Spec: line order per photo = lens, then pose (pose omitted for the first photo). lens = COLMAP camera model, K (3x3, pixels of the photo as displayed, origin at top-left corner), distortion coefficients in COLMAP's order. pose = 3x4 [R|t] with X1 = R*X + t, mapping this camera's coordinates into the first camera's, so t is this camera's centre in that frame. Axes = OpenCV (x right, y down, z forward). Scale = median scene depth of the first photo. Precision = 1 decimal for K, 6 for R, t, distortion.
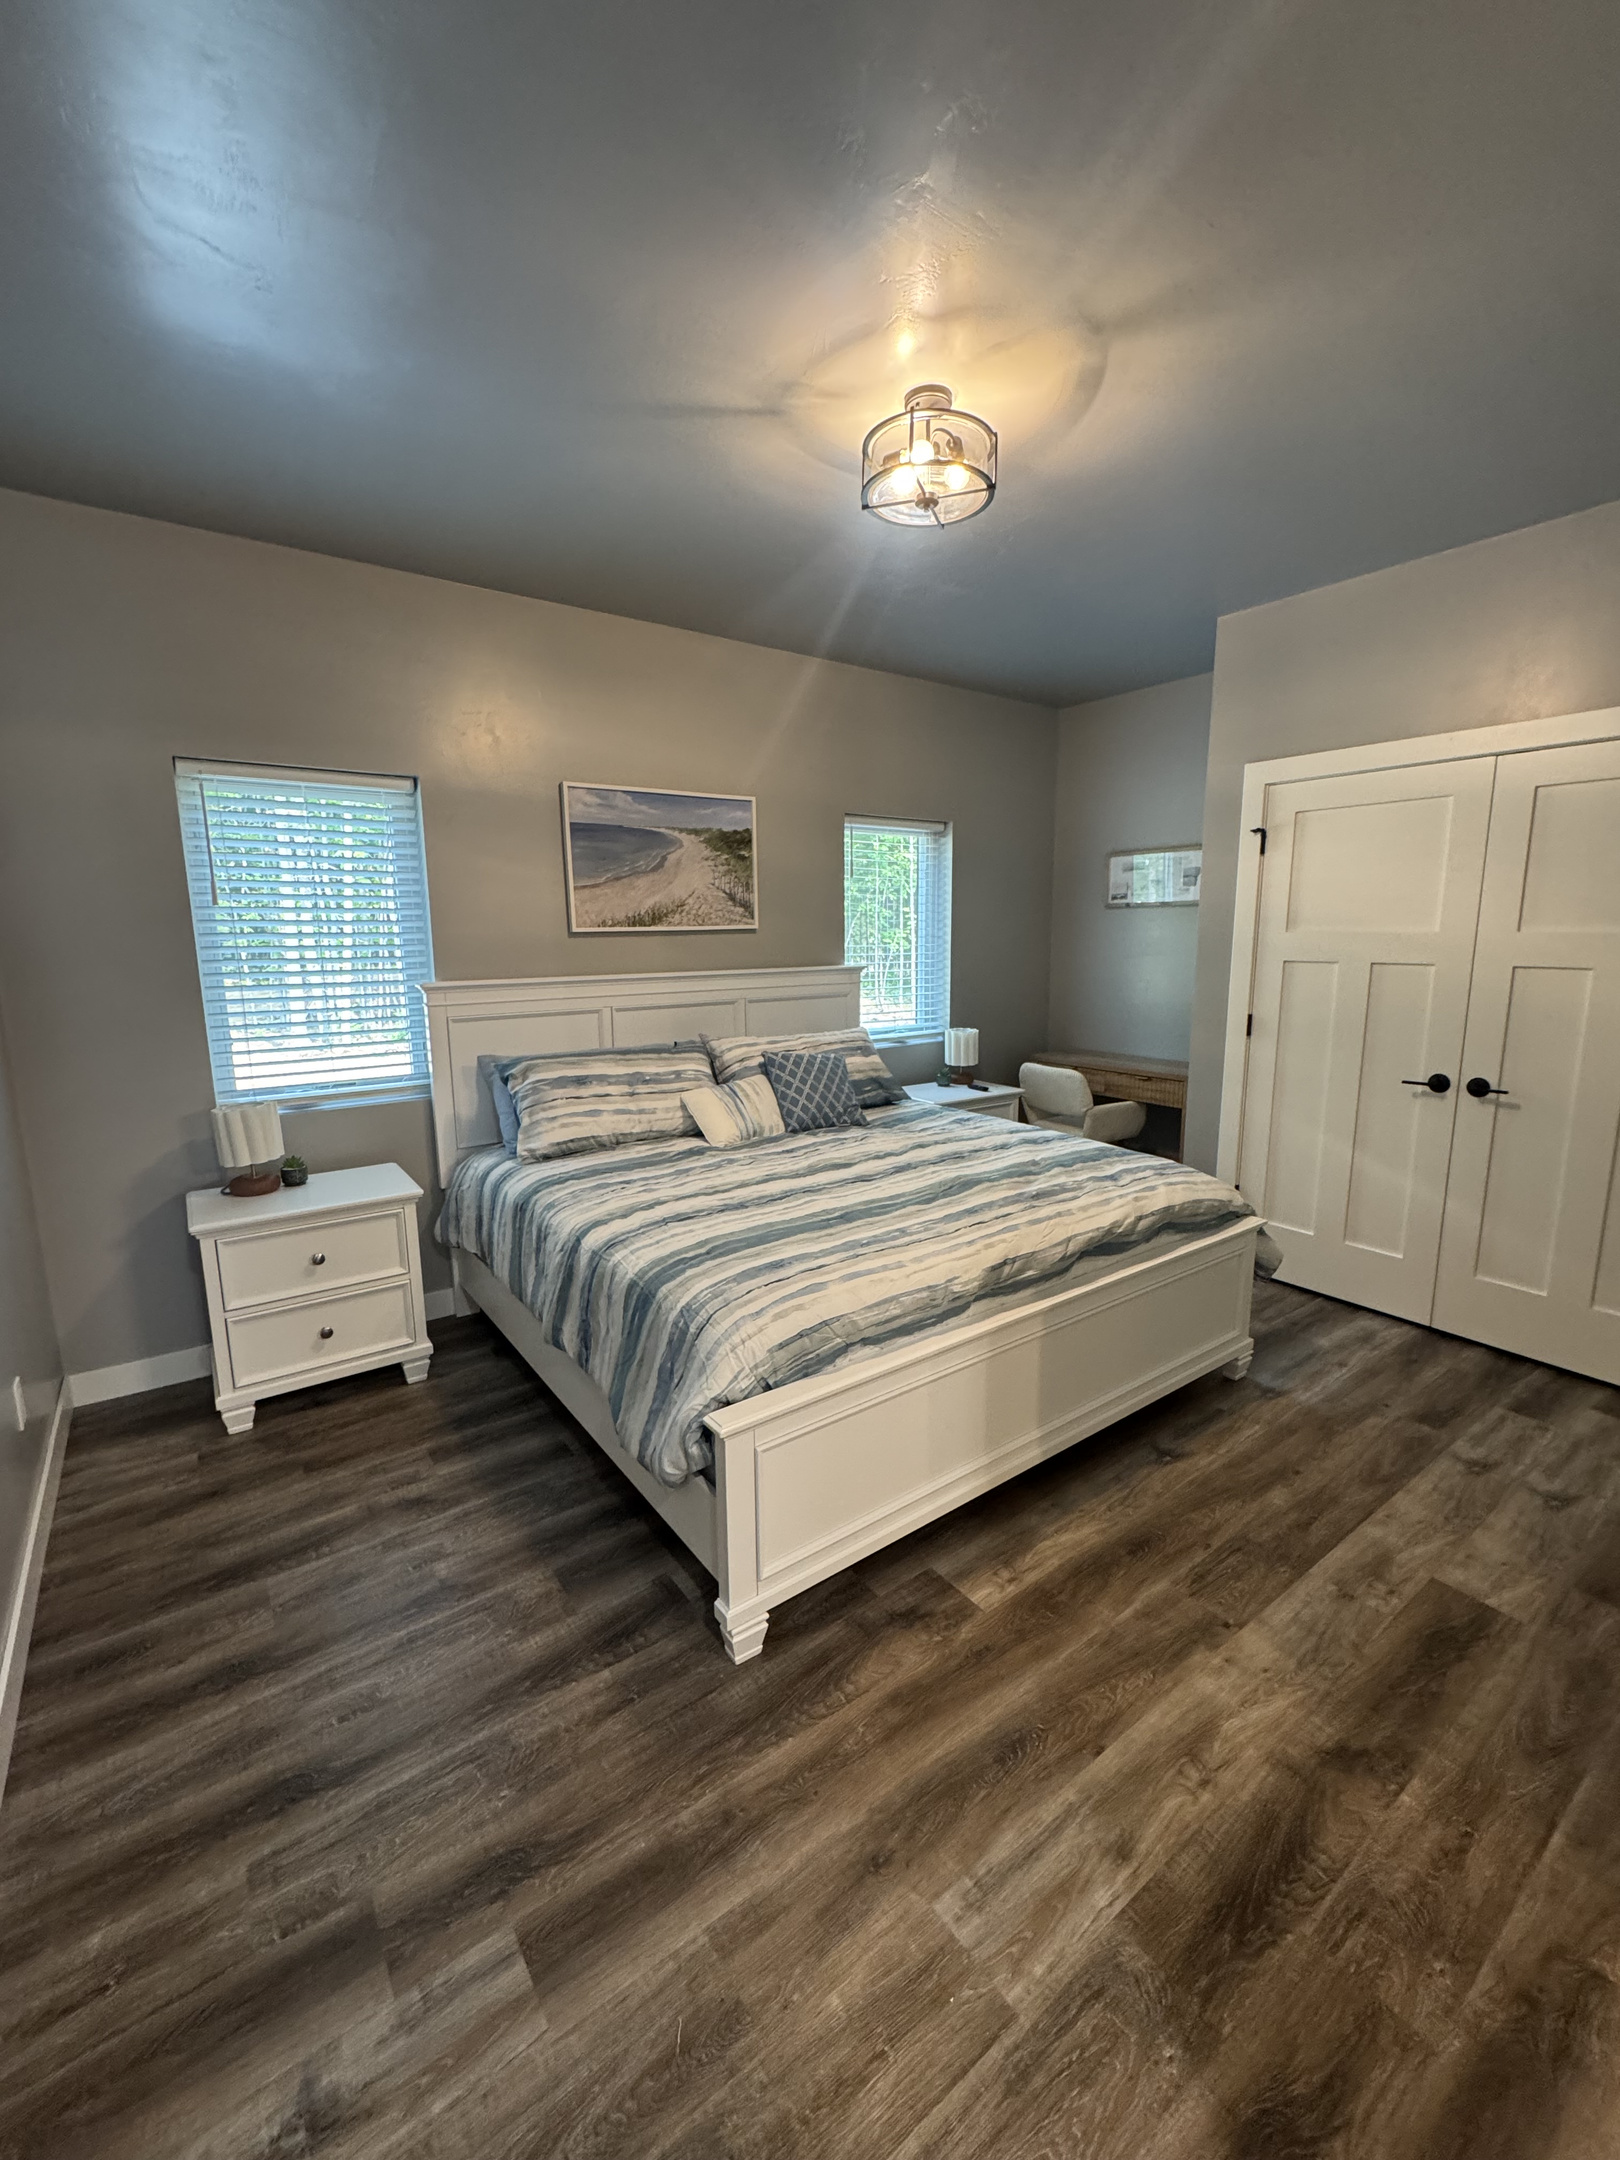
lens RADIAL K [[880.3, 0, 816.2], [0, 880.3, 1081.8], [0, 0, 1]] dist [-0.002045, -0.000213]
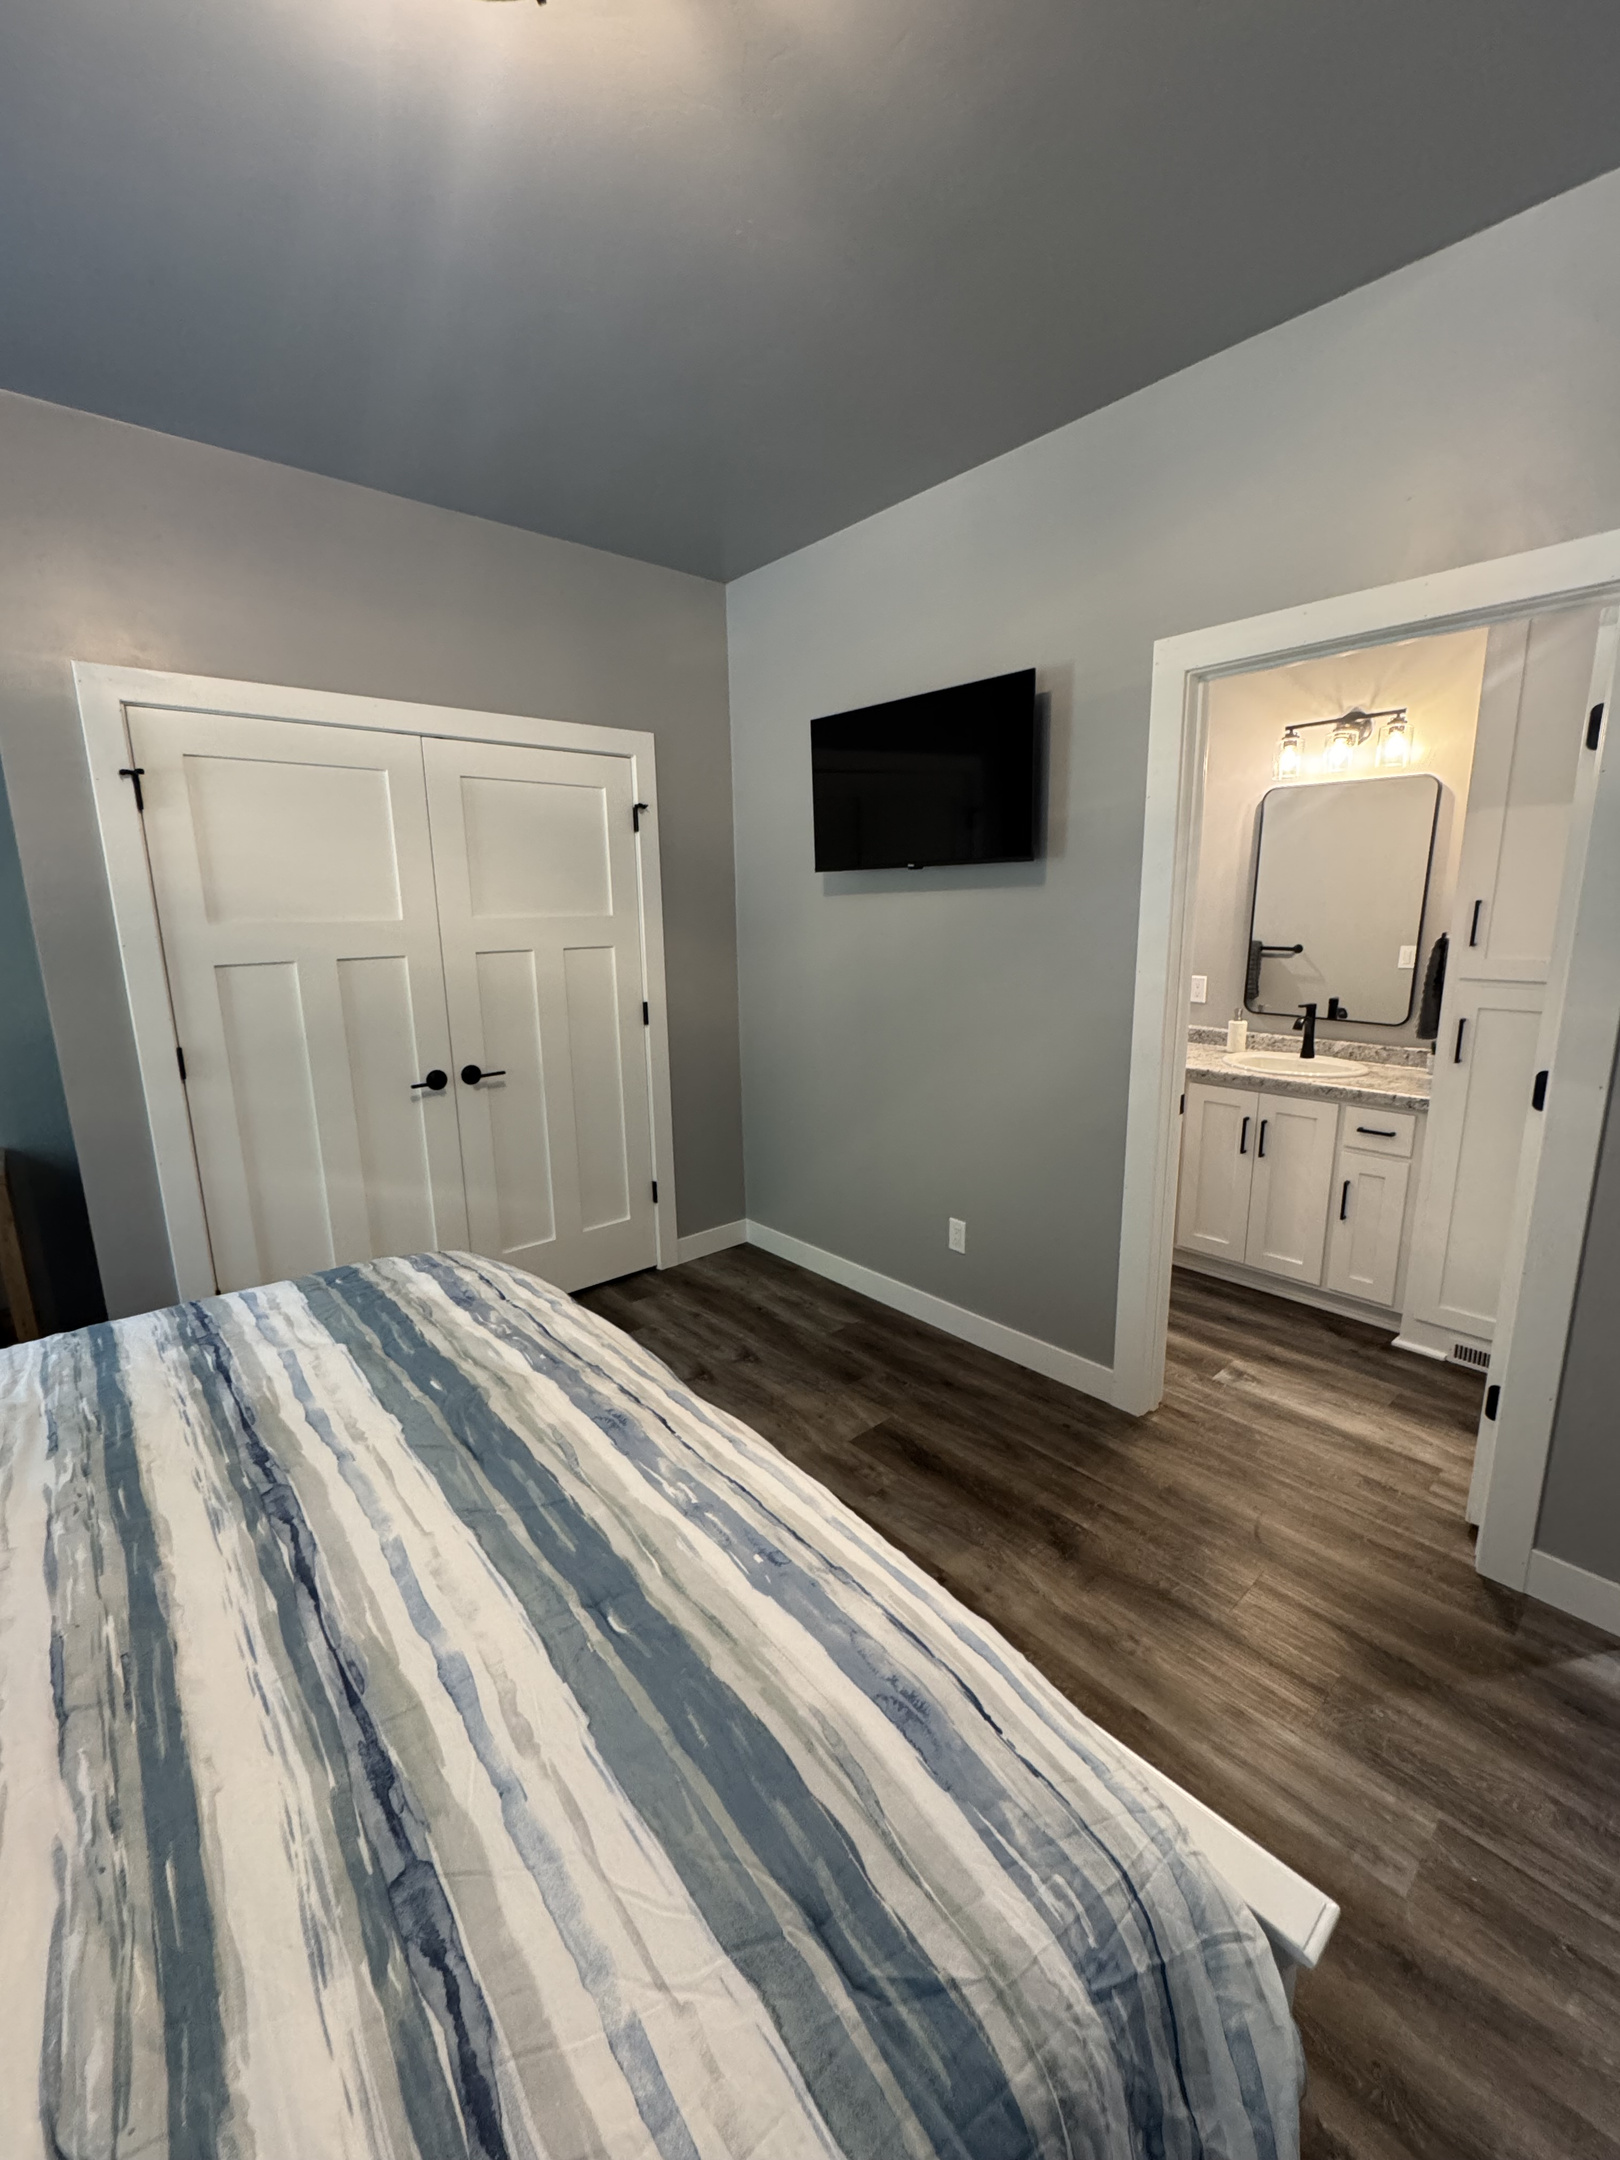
lens RADIAL K [[880.3, 0, 816.2], [0, 880.3, 1081.8], [0, 0, 1]] dist [-0.002045, -0.000213]
pose [[-0.089658, -0.190783, 0.977529, -0.180525], [0.184885, 0.961235, 0.204560, -0.080824], [-0.978662, 0.199071, -0.050909, 0.455156]]
